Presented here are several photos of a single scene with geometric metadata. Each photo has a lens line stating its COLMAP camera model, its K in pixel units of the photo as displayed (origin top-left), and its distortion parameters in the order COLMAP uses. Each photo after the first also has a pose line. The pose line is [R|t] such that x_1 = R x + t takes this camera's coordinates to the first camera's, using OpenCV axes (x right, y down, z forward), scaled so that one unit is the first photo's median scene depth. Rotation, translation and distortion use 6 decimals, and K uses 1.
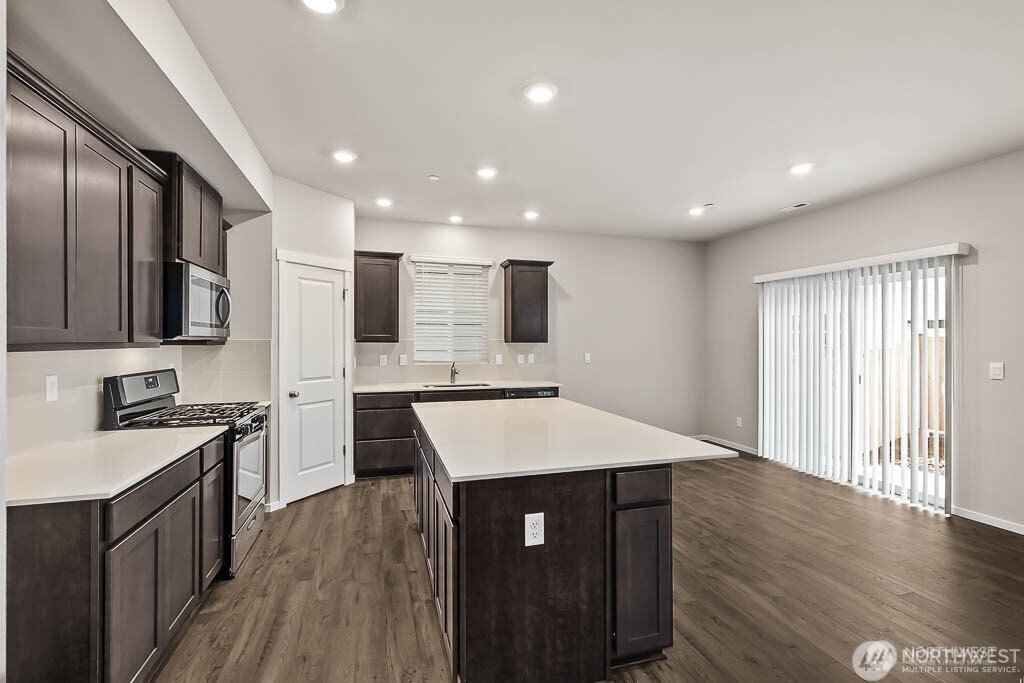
lens RADIAL K [[469.4, 0, 519.5], [0, 469.4, 338.8], [0, 0, 1]] dist [-0.001399, -0.000143]
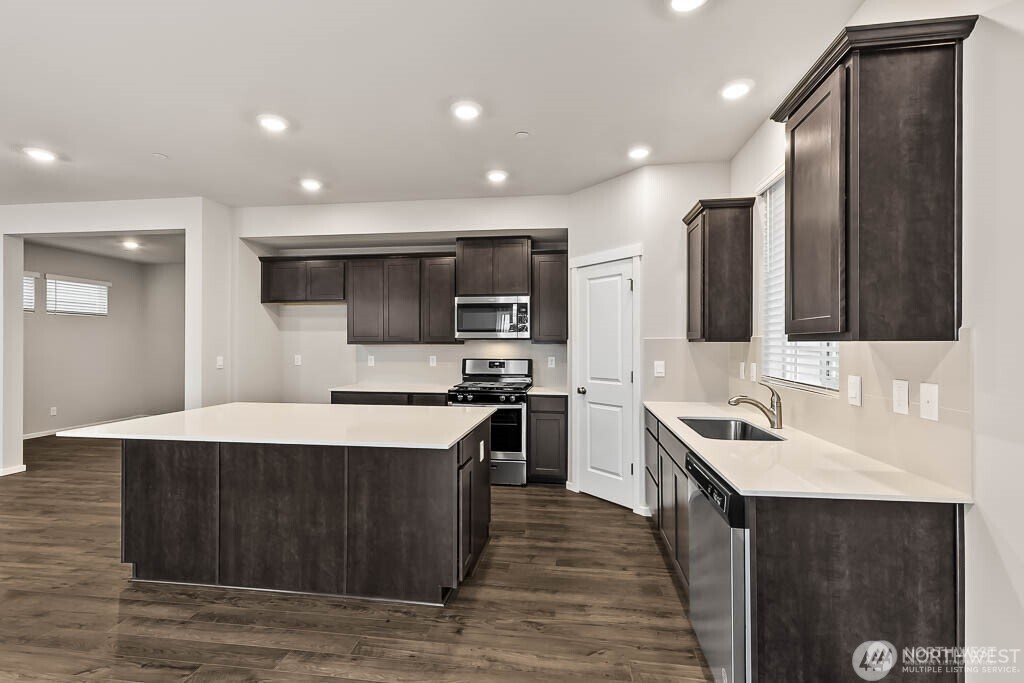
lens RADIAL K [[469.4, 0, 519.5], [0, 469.4, 338.8], [0, 0, 1]] dist [-0.001399, -0.000143]
pose [[-0.421035, -0.012440, -0.906959, 0.401701], [-0.000737, 0.999910, -0.013373, 0.010890], [0.907044, -0.004962, -0.421006, 0.974918]]
